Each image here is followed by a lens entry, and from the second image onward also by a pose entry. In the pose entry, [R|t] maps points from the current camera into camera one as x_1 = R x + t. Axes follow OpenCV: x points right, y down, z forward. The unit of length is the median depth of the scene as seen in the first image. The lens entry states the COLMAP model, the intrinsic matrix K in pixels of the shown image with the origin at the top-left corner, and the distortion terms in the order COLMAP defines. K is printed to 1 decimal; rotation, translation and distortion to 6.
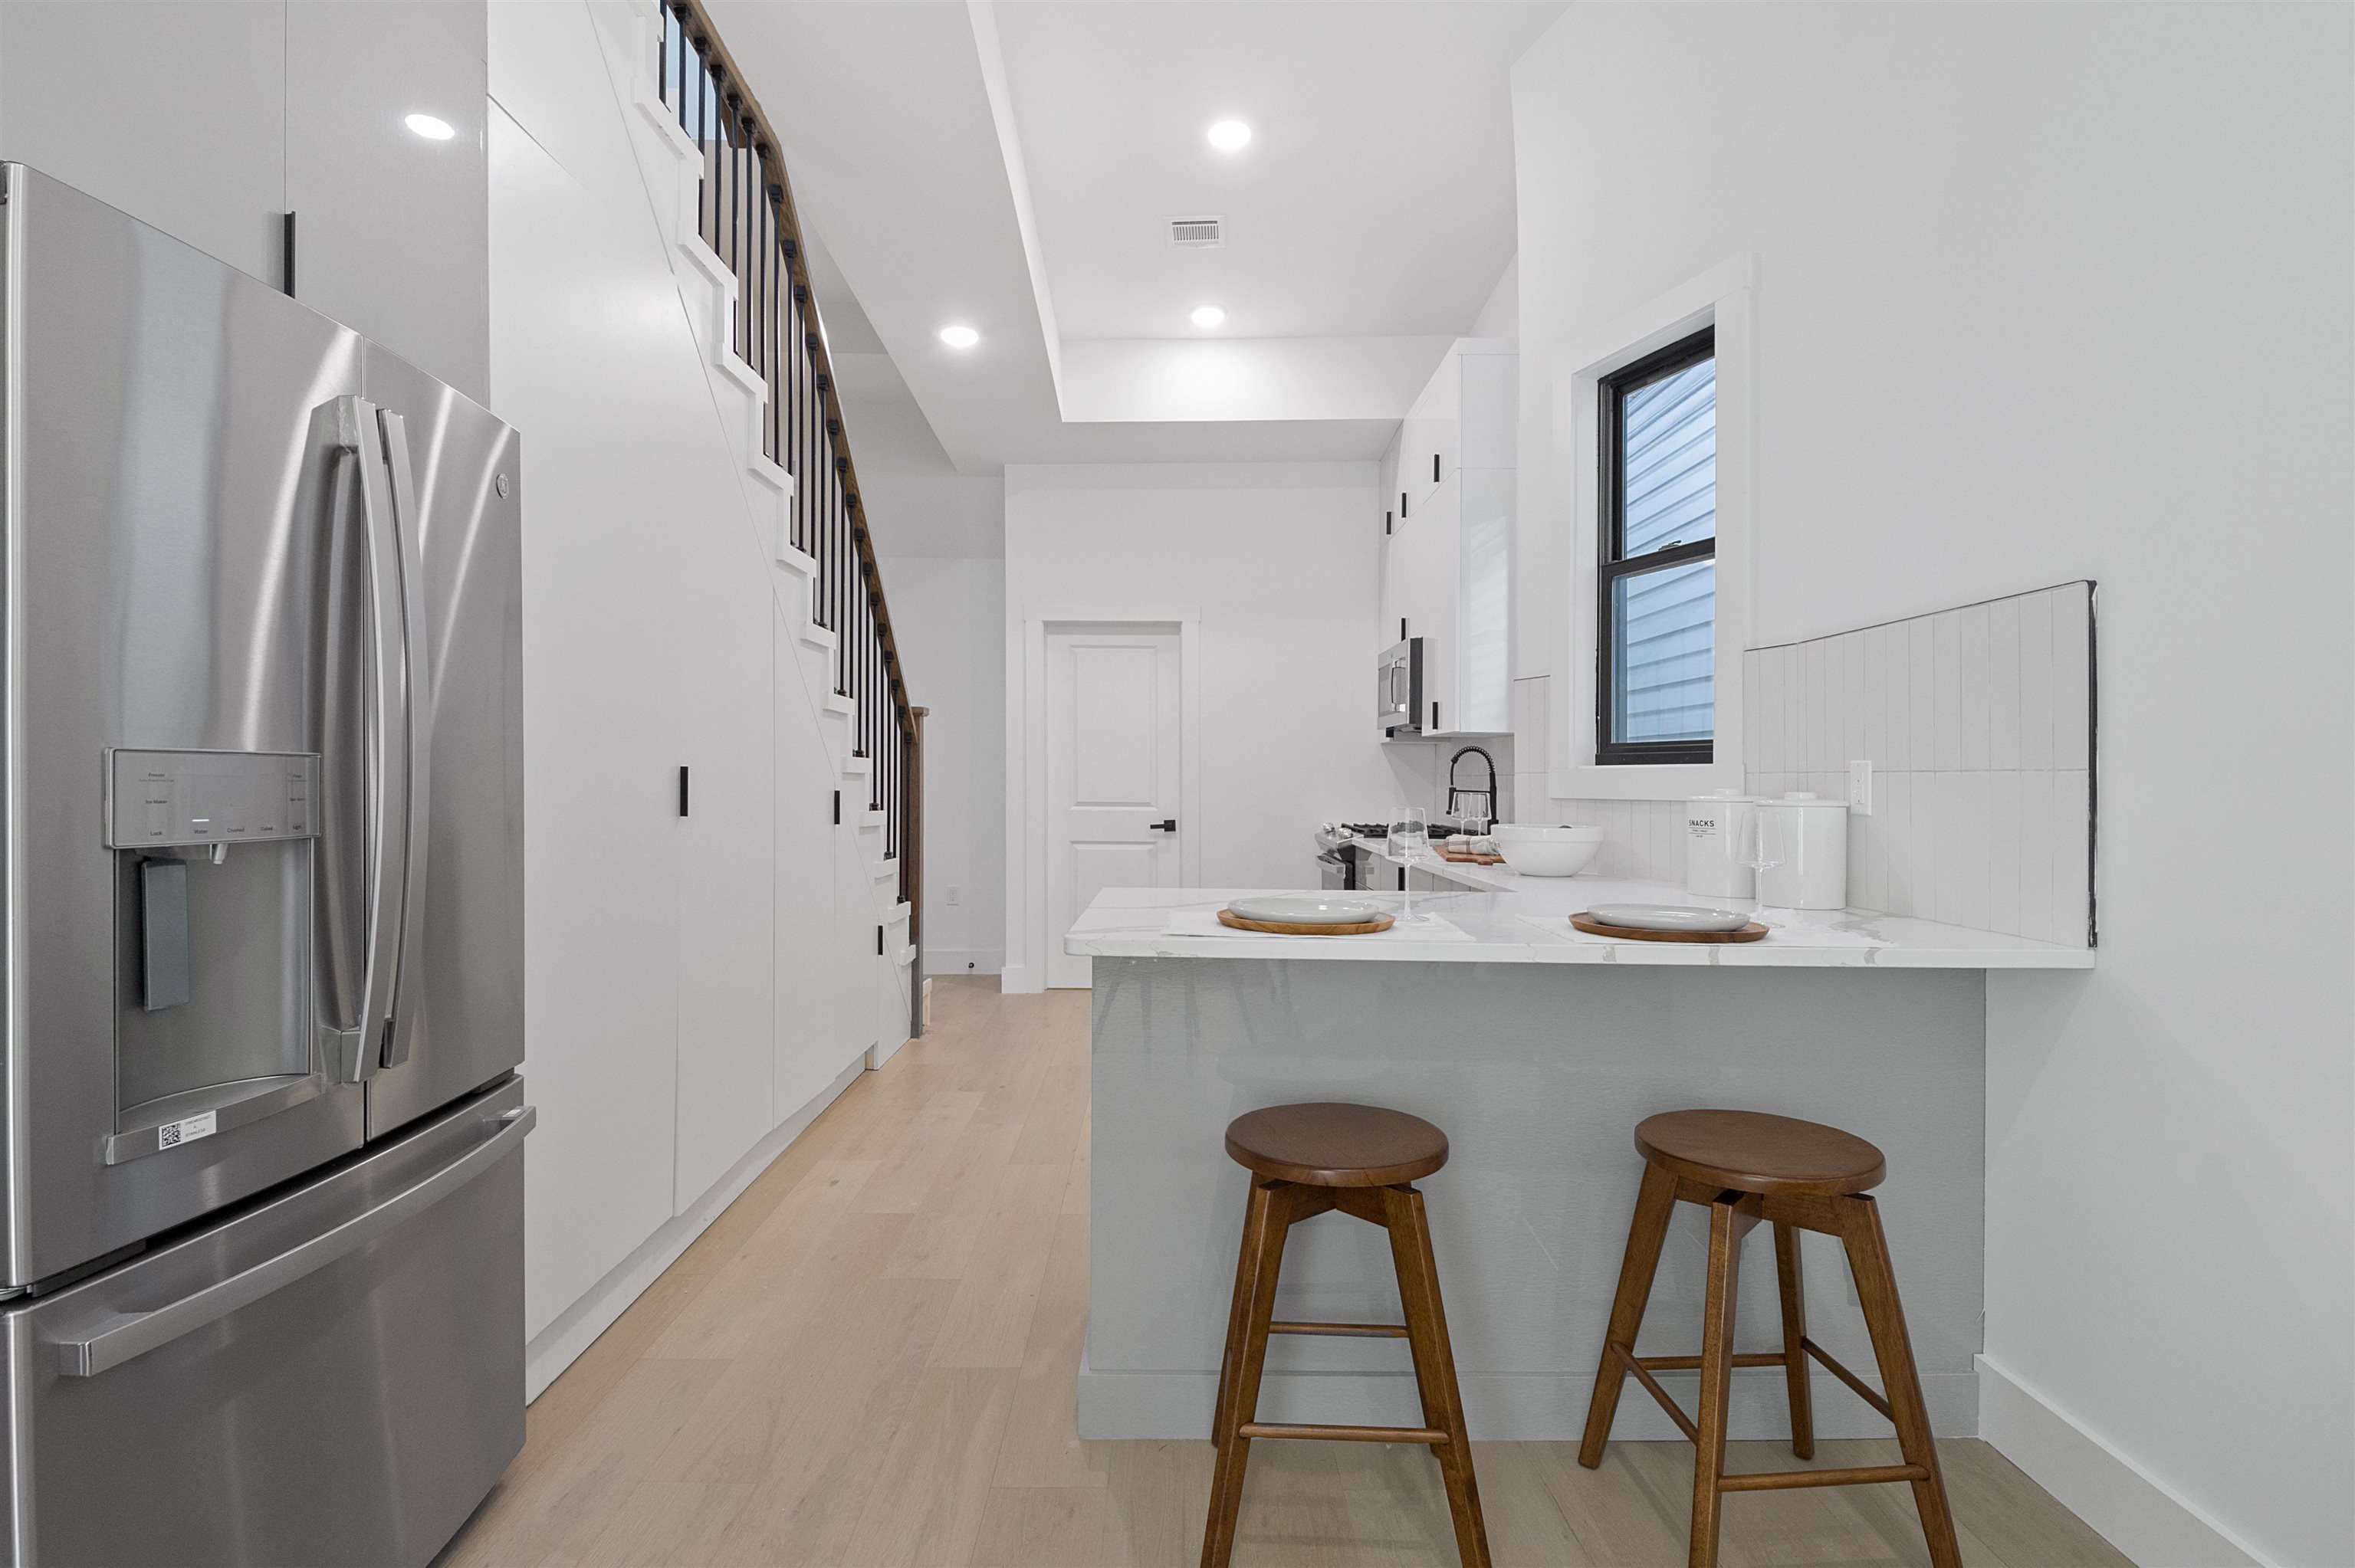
lens RADIAL K [[1174.1, 0, 1167.4], [0, 1174.1, 788.9], [0, 0, 1]] dist [0.001096, -0.017430]
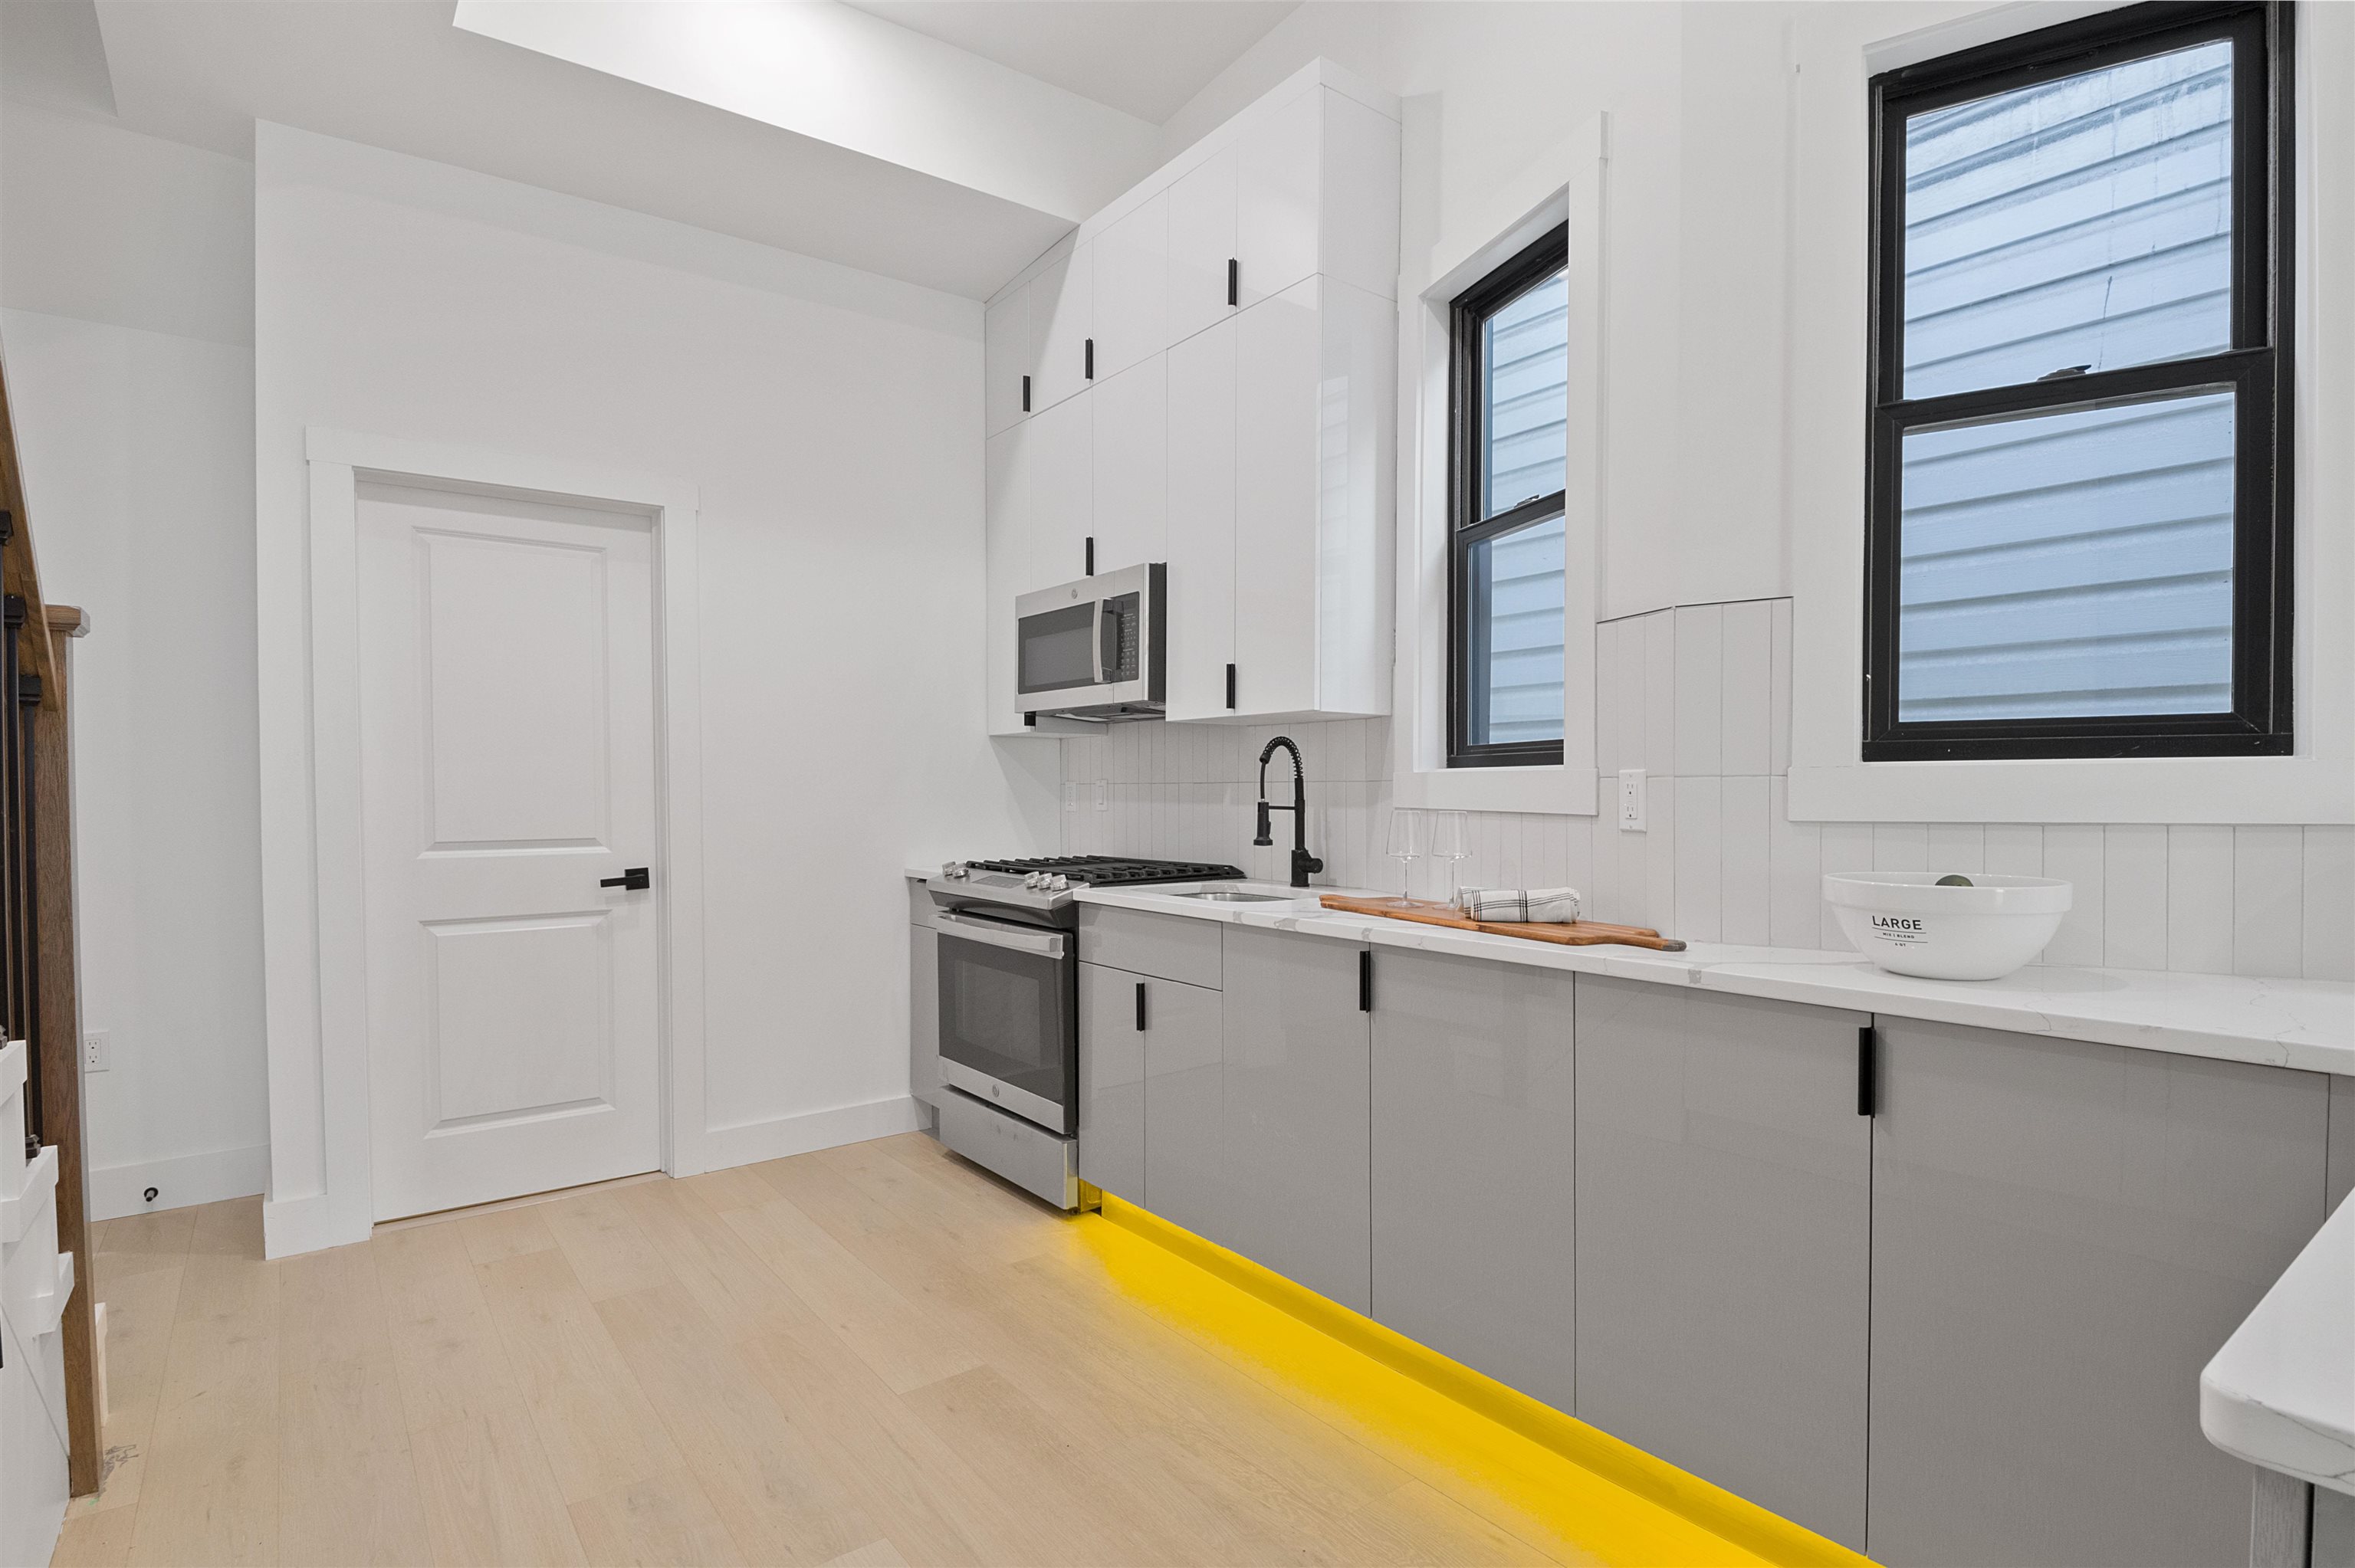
lens RADIAL K [[1159.4, 0, 1183.3], [0, 1159.4, 807.2], [0, 0, 1]] dist [0.005006, -0.009336]
pose [[0.794376, -0.020431, 0.607082, -0.172724], [0.015410, 0.999790, 0.013483, -0.007881], [-0.607231, -0.001355, 0.794525, 0.561675]]
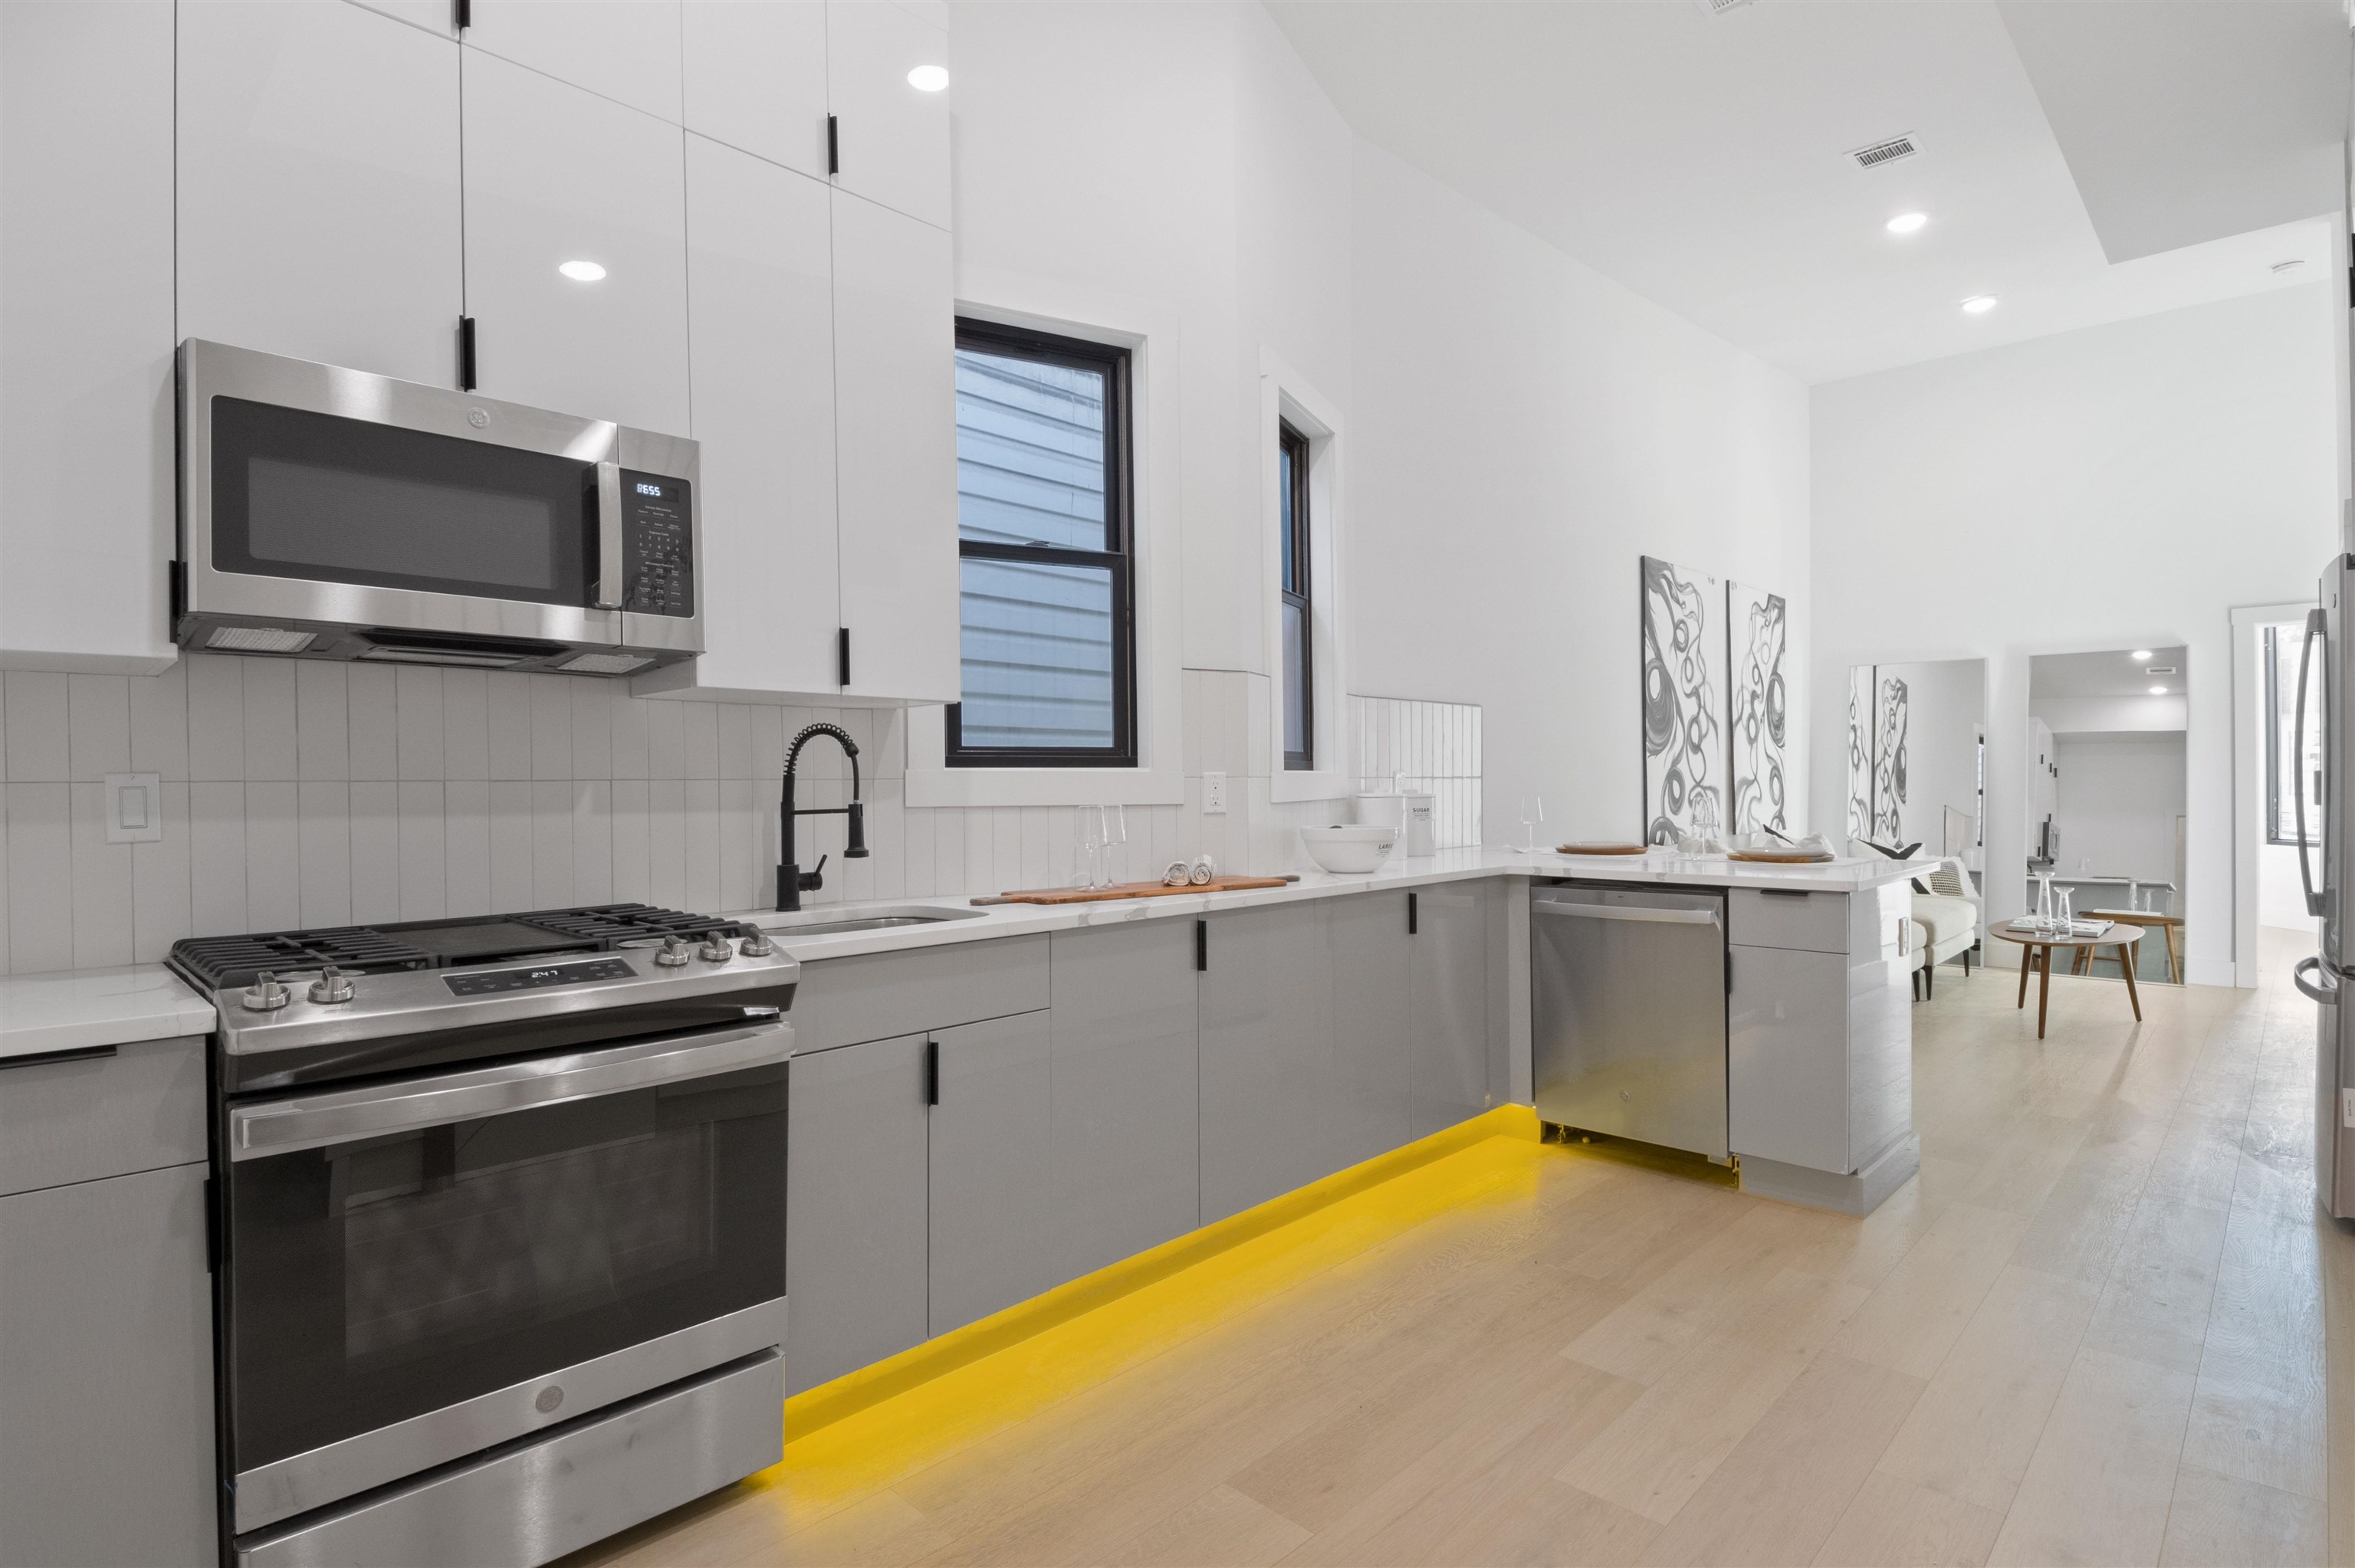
lens RADIAL K [[1174.1, 0, 1167.4], [0, 1174.1, 788.9], [0, 0, 1]] dist [0.001096, -0.017430]
pose [[-0.711074, -0.005621, 0.703094, -0.210577], [0.010387, 0.999775, 0.018498, -0.014304], [-0.703040, 0.020456, -0.710856, 1.091541]]
